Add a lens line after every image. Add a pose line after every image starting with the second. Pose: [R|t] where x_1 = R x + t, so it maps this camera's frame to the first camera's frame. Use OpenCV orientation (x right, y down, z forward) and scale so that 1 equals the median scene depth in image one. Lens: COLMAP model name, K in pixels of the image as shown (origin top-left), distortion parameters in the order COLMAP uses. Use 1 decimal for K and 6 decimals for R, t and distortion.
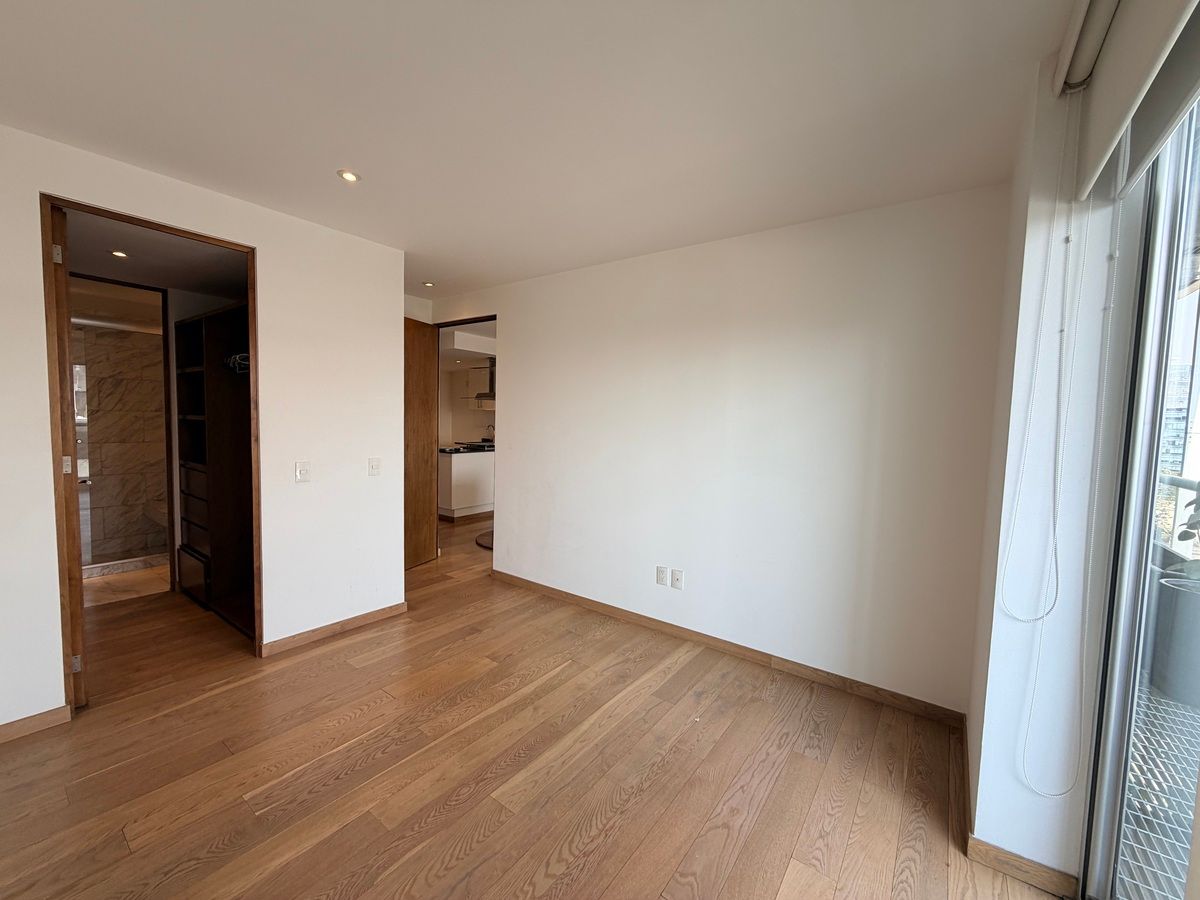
lens RADIAL K [[480.2, 0, 597.0], [0, 480.2, 449.2], [0, 0, 1]] dist [0.001858, 0.000273]
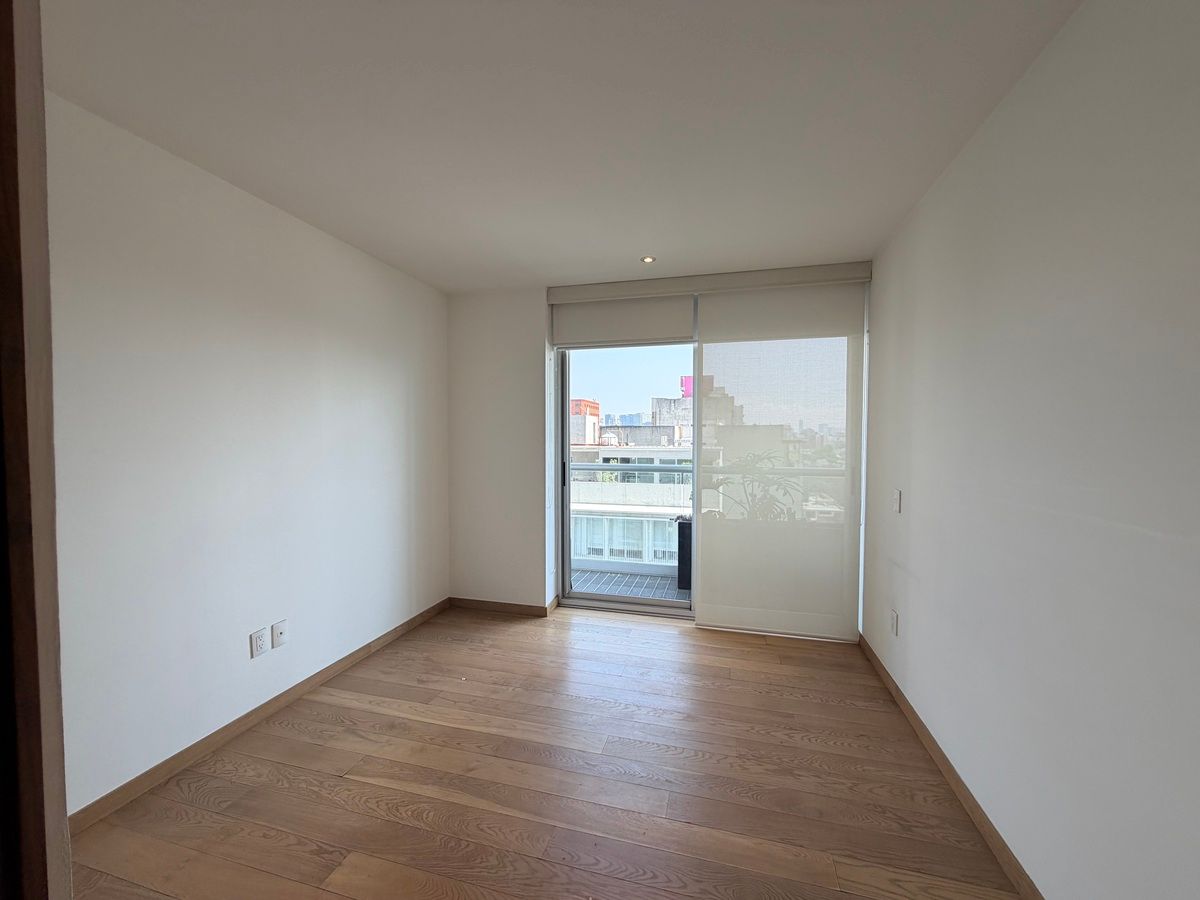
lens RADIAL K [[480.2, 0, 600.7], [0, 480.2, 447.4], [0, 0, 1]] dist [0.001858, 0.000273]
pose [[-0.368684, -0.049734, 0.928223, -0.917002], [0.045584, 0.996399, 0.071492, -0.071928], [-0.928436, 0.068670, -0.365089, 0.998613]]
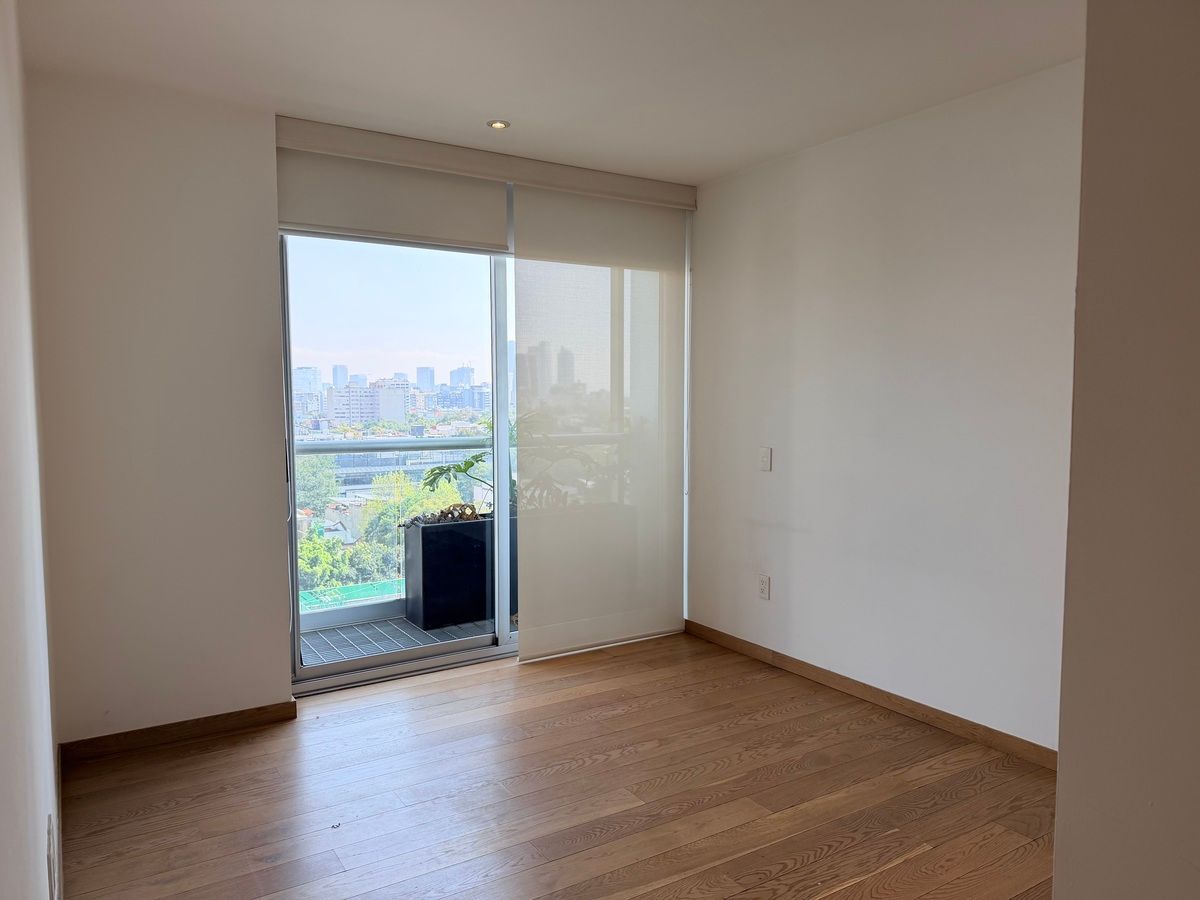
lens RADIAL K [[834.7, 0, 599.4], [0, 834.7, 452.5], [0, 0, 1]] dist [0.035854, -0.015715]
pose [[-0.931670, -0.051461, 0.359644, -0.488621], [-0.001352, 0.990402, 0.138214, -0.105218], [-0.363304, 0.128283, -0.922797, 1.742231]]
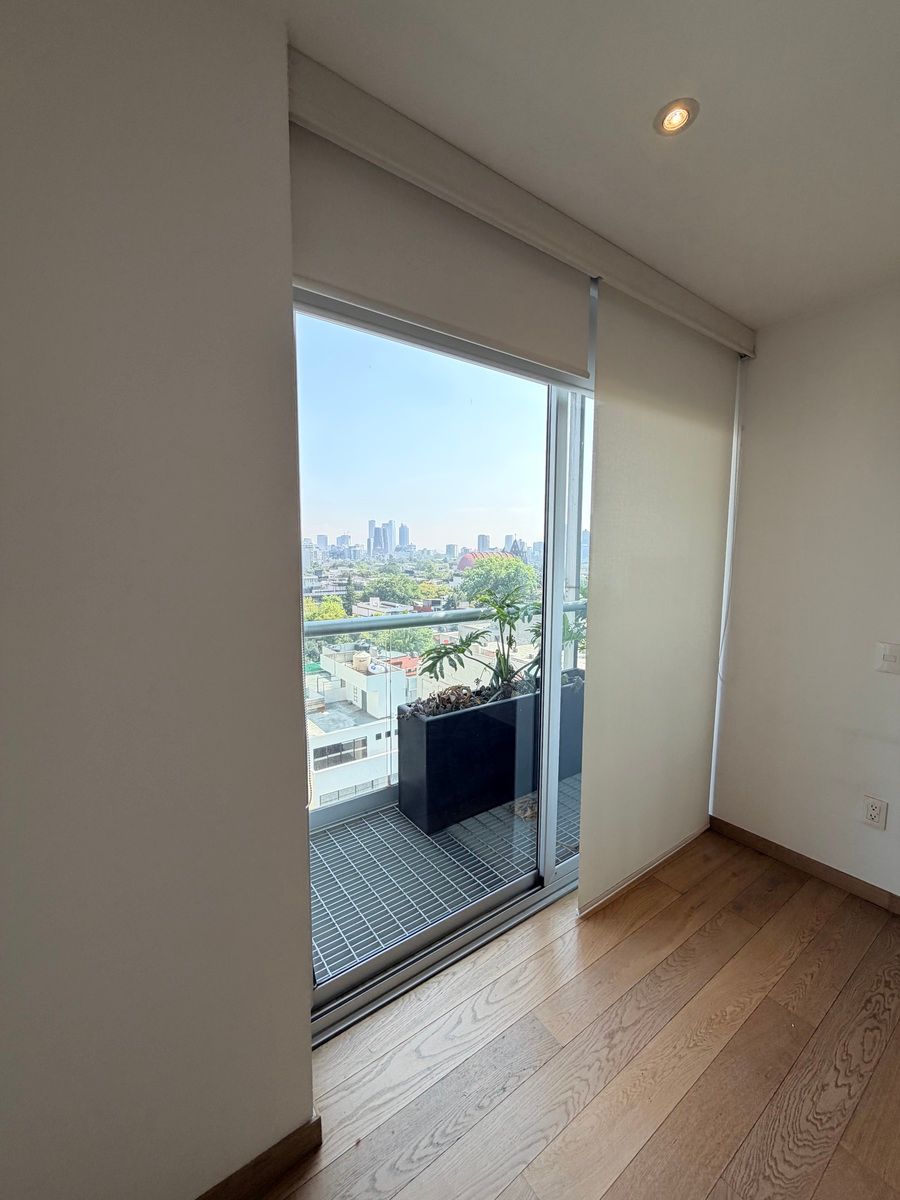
lens RADIAL K [[480.2, 0, 444.4], [0, 480.2, 595.0], [0, 0, 1]] dist [0.001858, 0.000273]
pose [[-0.945990, -0.059594, 0.318672, 0.257031], [-0.008950, 0.987386, 0.158081, -0.073531], [-0.324073, 0.146691, -0.934590, 0.985077]]
